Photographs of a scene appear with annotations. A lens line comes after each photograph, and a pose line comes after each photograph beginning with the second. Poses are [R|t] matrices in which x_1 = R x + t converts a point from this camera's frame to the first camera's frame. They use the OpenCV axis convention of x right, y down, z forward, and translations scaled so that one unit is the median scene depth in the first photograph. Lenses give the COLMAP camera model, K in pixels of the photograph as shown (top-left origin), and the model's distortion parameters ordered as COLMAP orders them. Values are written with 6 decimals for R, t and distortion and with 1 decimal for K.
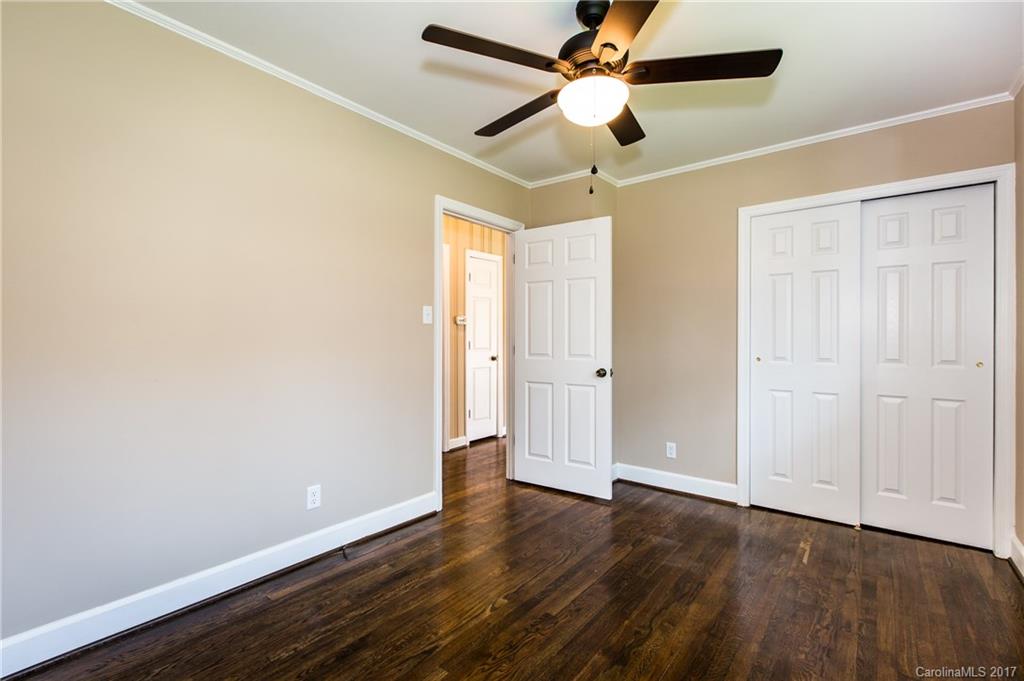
lens RADIAL K [[461.3, 0, 511.2], [0, 461.3, 341.4], [0, 0, 1]] dist [-0.000841, -0.000507]
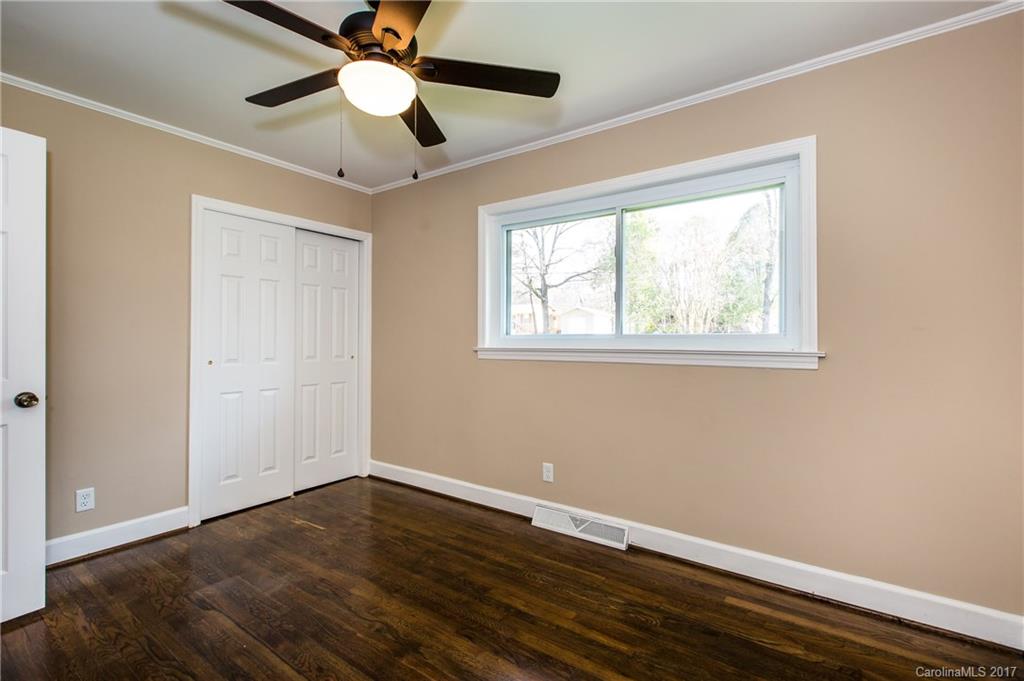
lens RADIAL K [[461.3, 0, 513.8], [0, 461.3, 344.2], [0, 0, 1]] dist [-0.000841, -0.000507]
pose [[-0.057972, -0.011641, 0.998250, -0.494482], [-0.001041, 0.999932, 0.011600, -0.012143], [-0.998318, -0.000366, -0.057980, 0.490252]]
